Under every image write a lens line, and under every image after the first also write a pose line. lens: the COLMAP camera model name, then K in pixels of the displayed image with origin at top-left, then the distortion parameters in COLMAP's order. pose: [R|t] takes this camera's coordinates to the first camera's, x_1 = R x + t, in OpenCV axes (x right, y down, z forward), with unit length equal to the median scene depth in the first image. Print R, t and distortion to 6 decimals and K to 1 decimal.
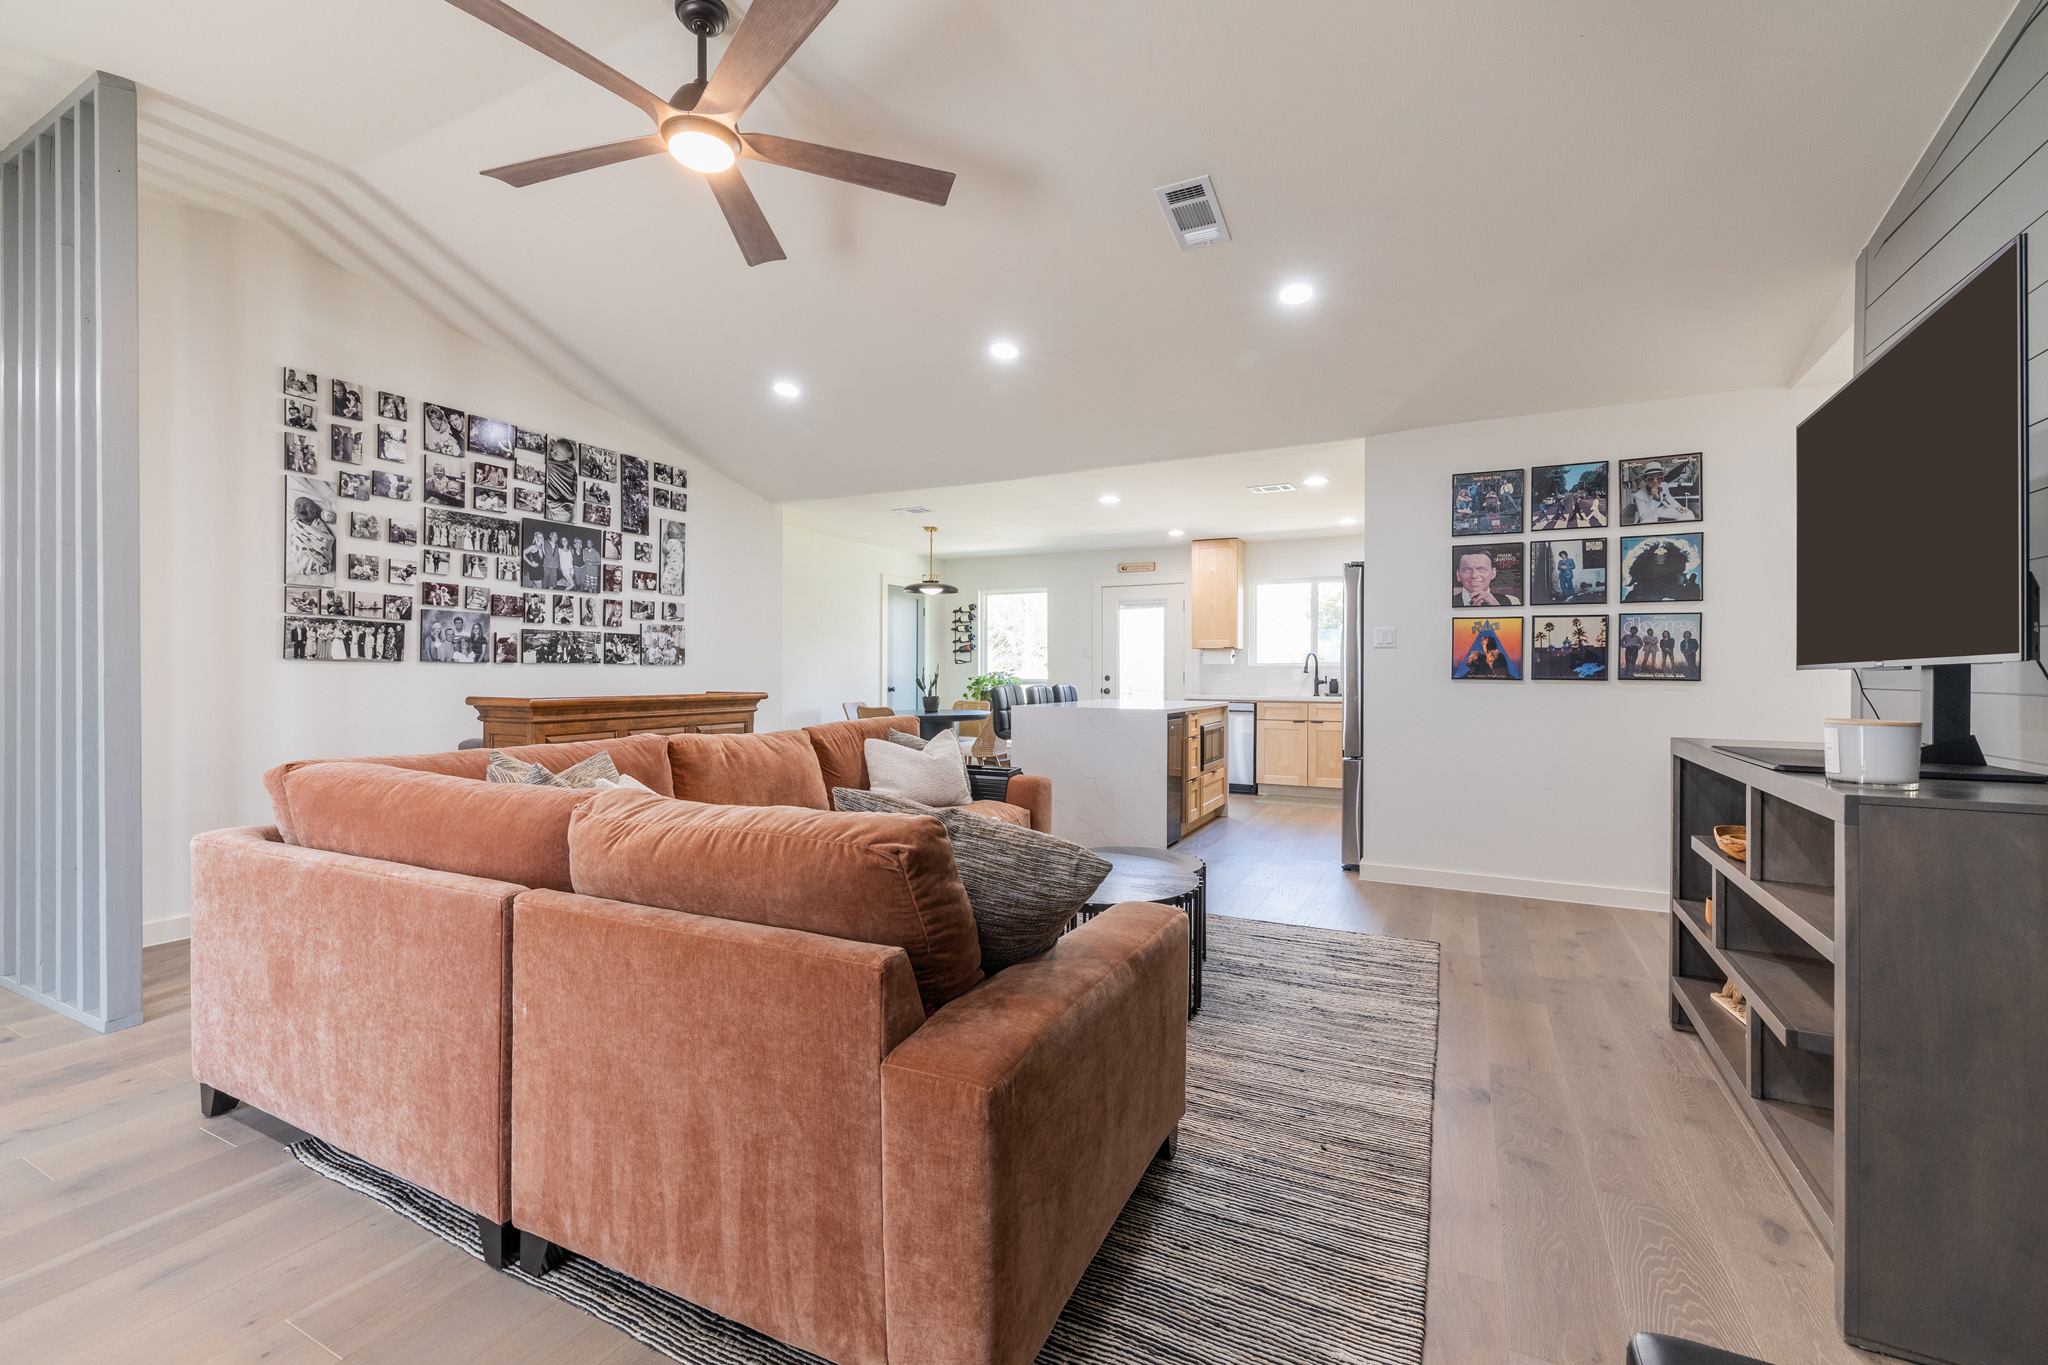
lens RADIAL K [[863.4, 0, 995.4], [0, 863.4, 676.7], [0, 0, 1]] dist [0.001706, 0.001036]
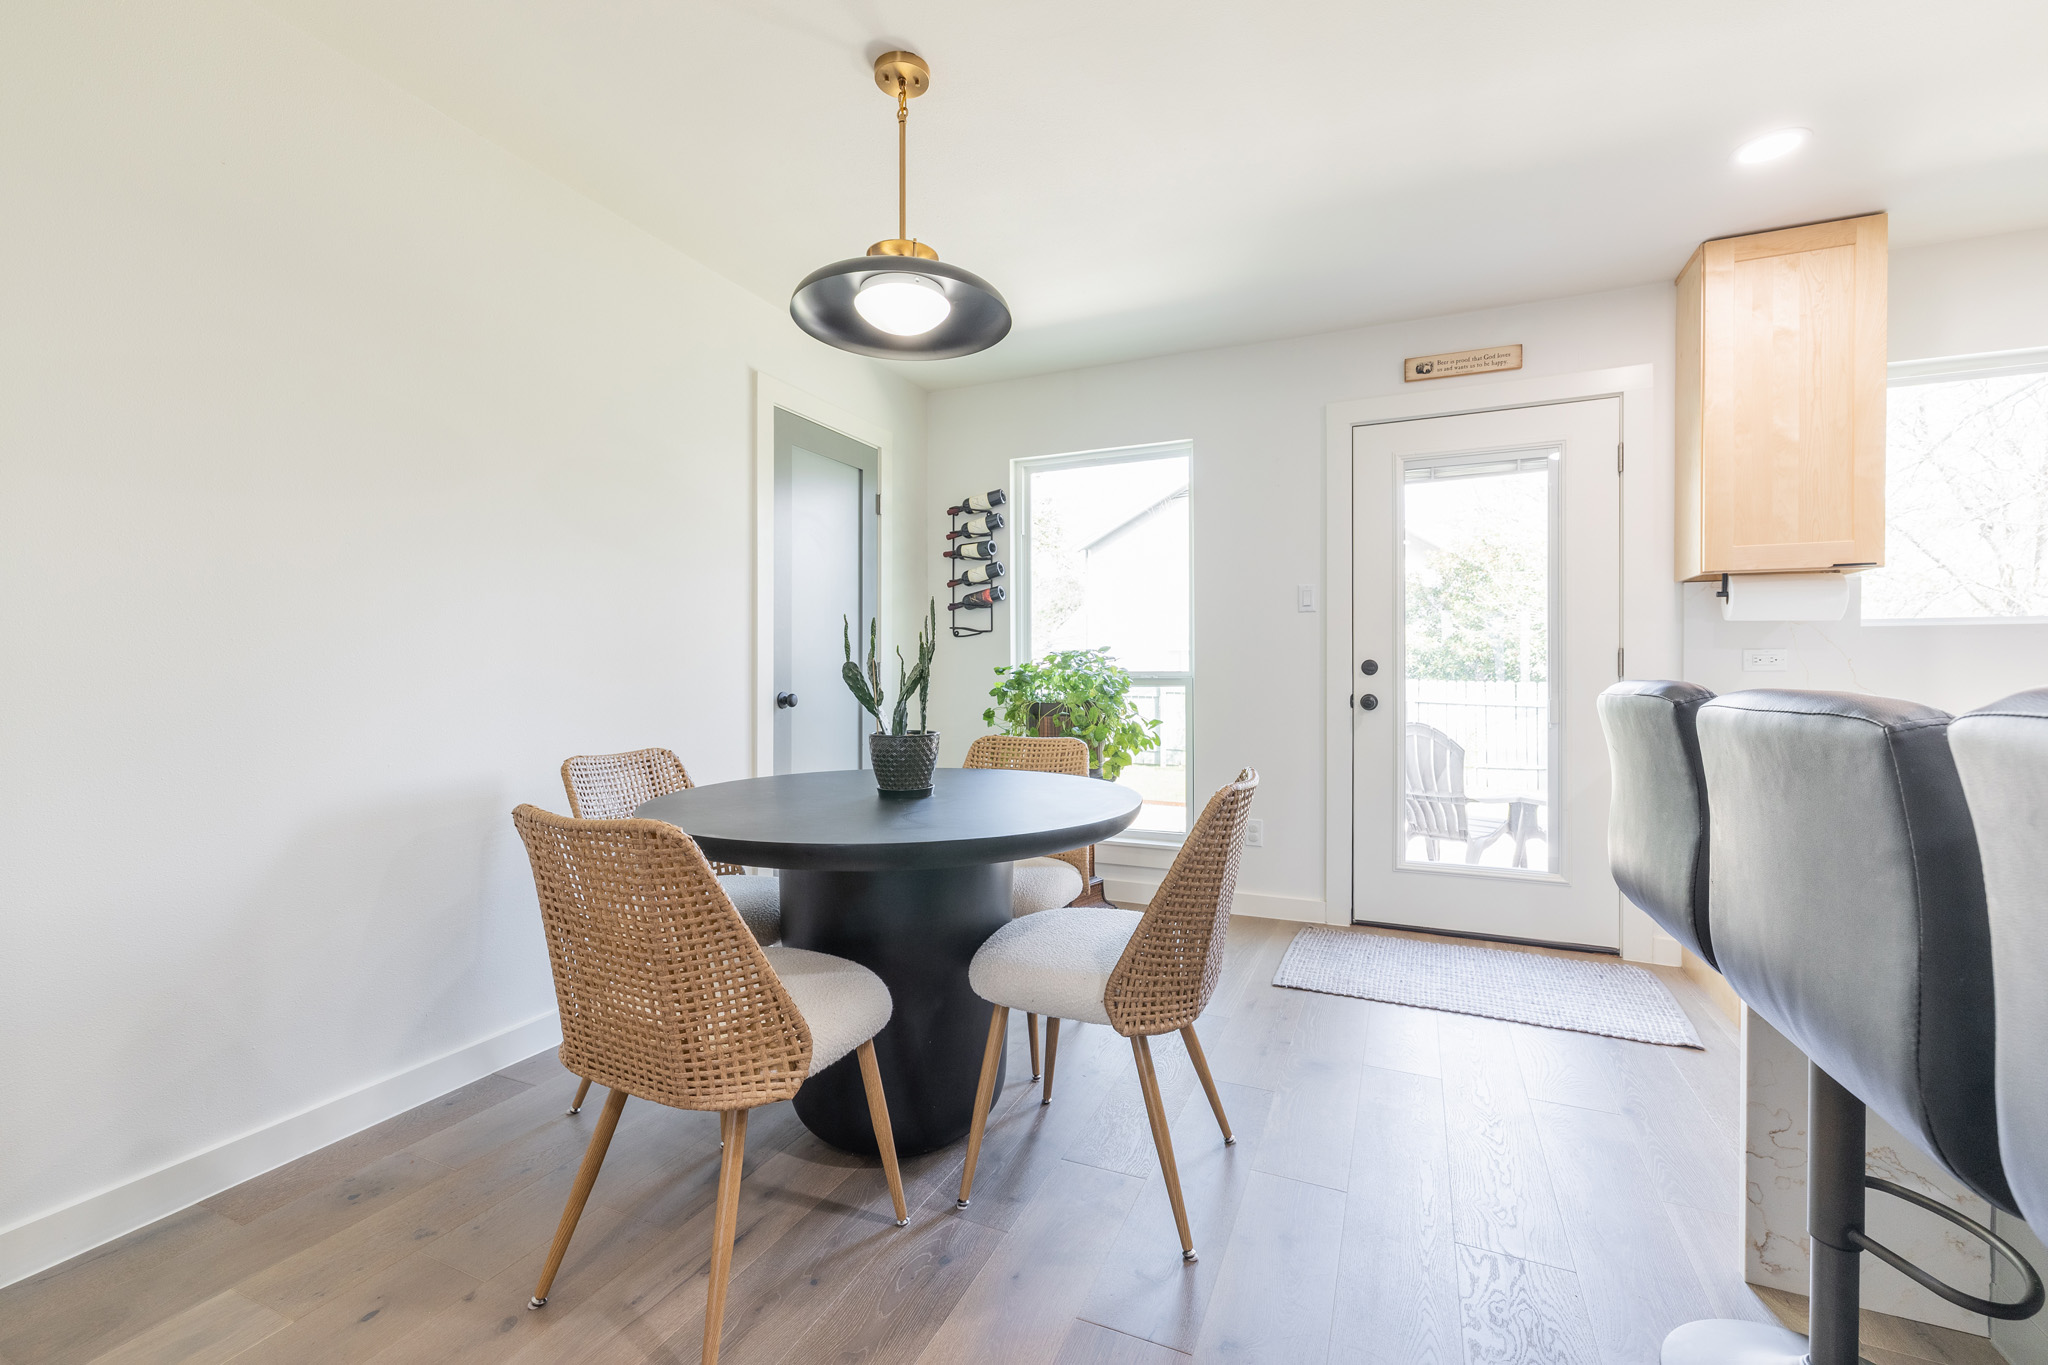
lens RADIAL K [[863.4, 0, 1026.2], [0, 863.4, 677.4], [0, 0, 1]] dist [0.001706, 0.001036]
pose [[0.996529, -0.004047, 0.083150, -0.079329], [0.004144, 0.999991, -0.000988, 0.009066], [-0.083145, 0.001329, 0.996537, 0.990412]]
